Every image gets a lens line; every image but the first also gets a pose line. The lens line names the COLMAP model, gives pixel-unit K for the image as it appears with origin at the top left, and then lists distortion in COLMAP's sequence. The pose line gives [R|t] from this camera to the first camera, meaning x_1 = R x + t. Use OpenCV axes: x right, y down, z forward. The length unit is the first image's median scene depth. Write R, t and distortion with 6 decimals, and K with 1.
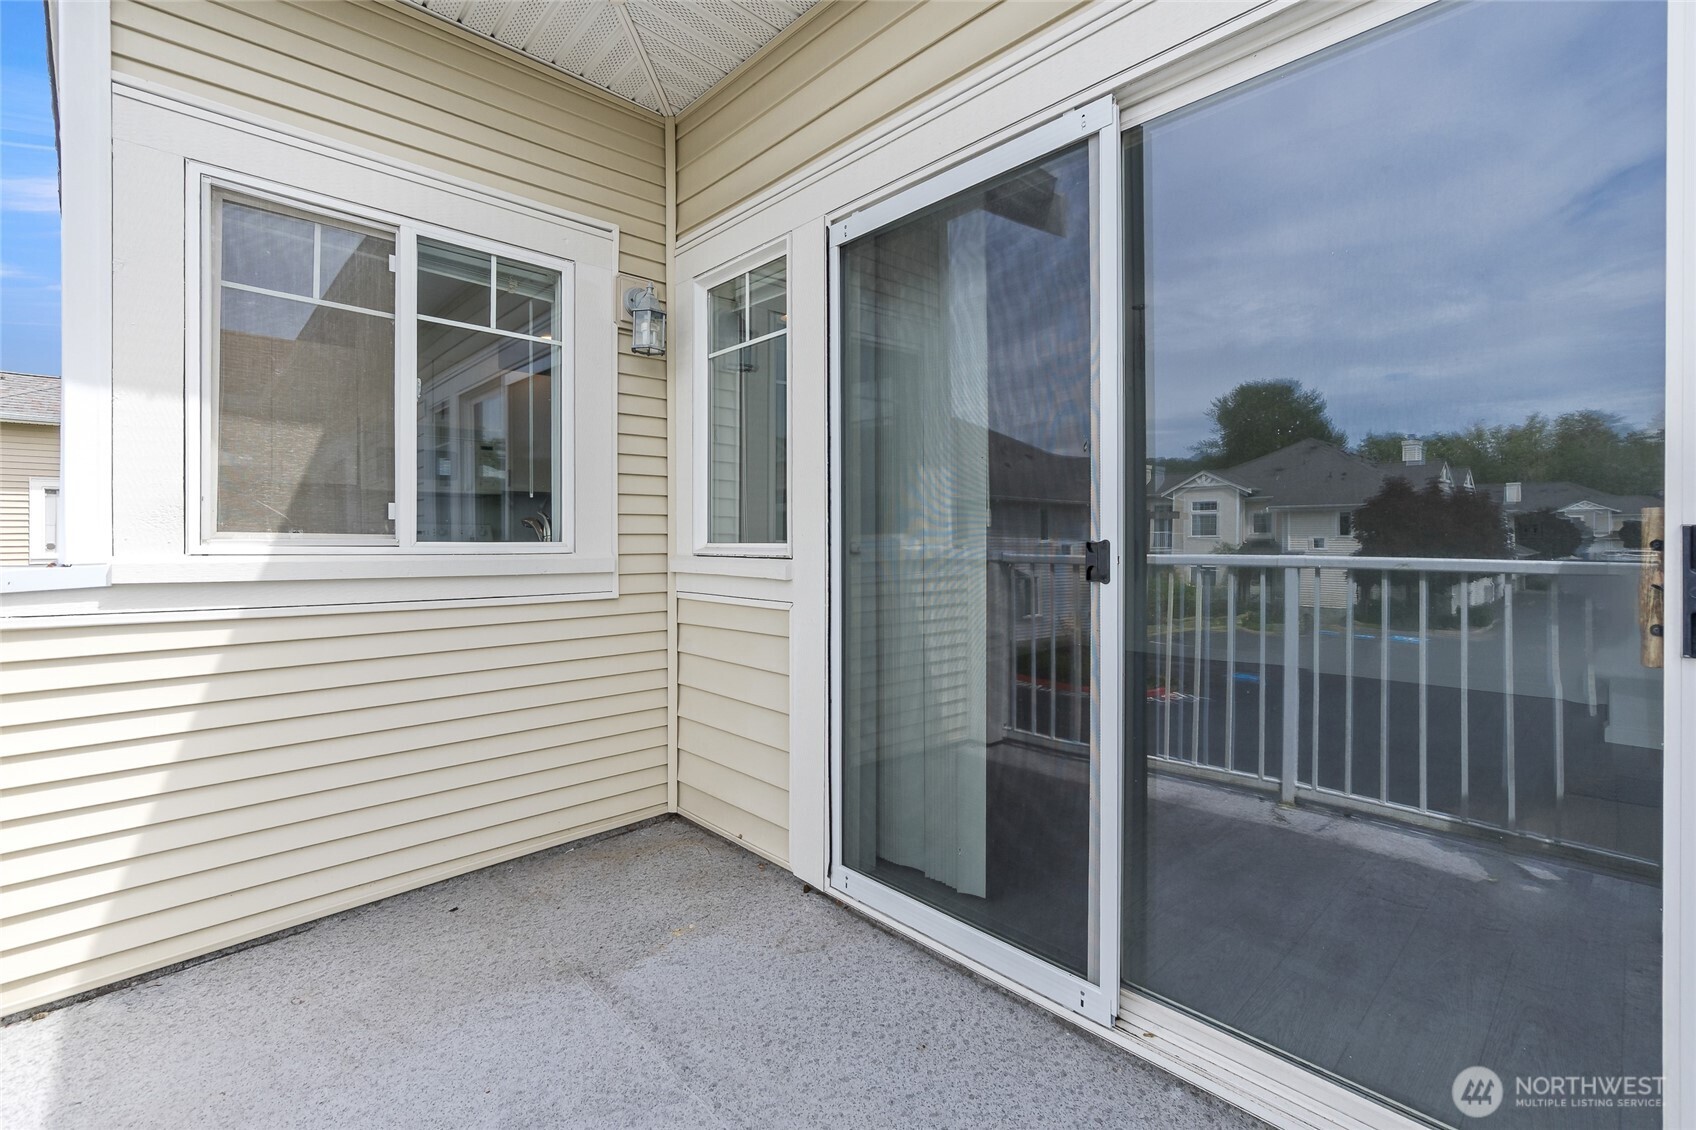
lens RADIAL K [[739.7, 0, 851.5], [0, 739.7, 534.6], [0, 0, 1]] dist [-0.004584, 0.000291]
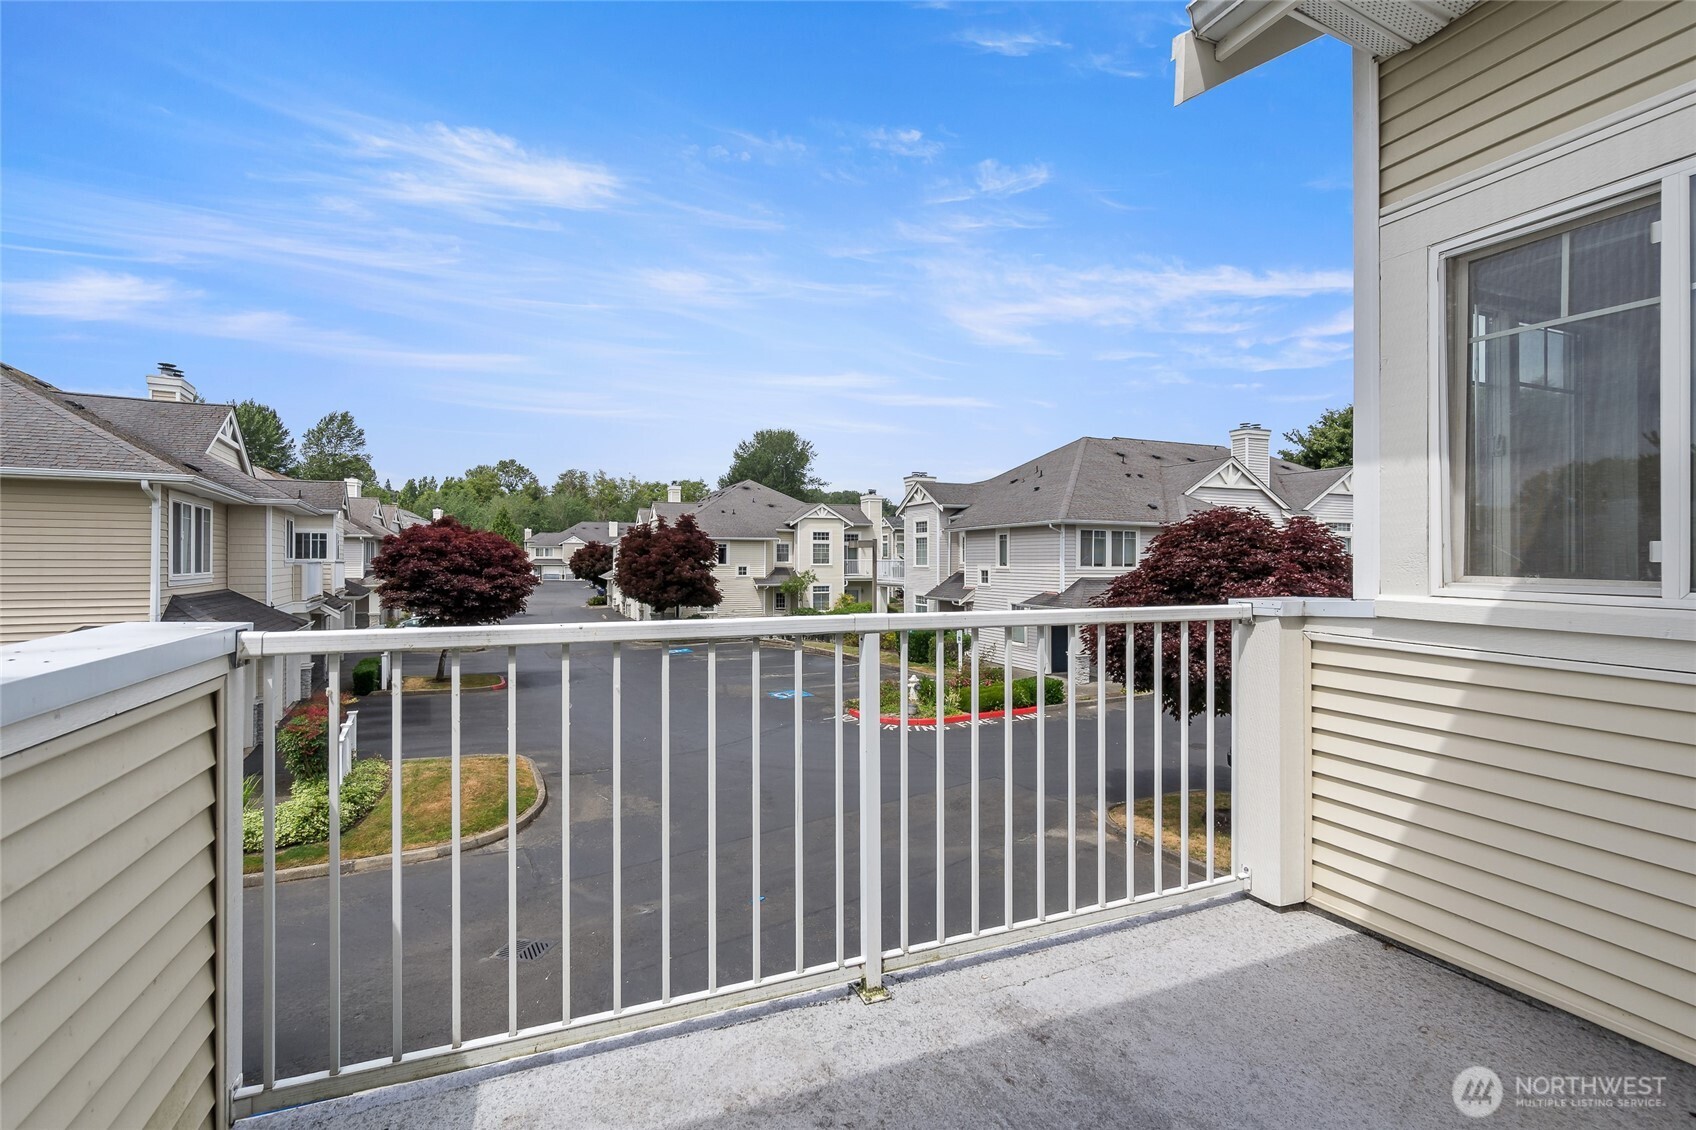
lens RADIAL K [[739.7, 0, 855.8], [0, 739.7, 564.9], [0, 0, 1]] dist [-0.004584, 0.000291]
pose [[-0.359096, -0.000477, -0.933301, 0.454086], [-0.005373, 0.999984, 0.001556, -0.016855], [0.933285, 0.005574, -0.359093, 0.562392]]
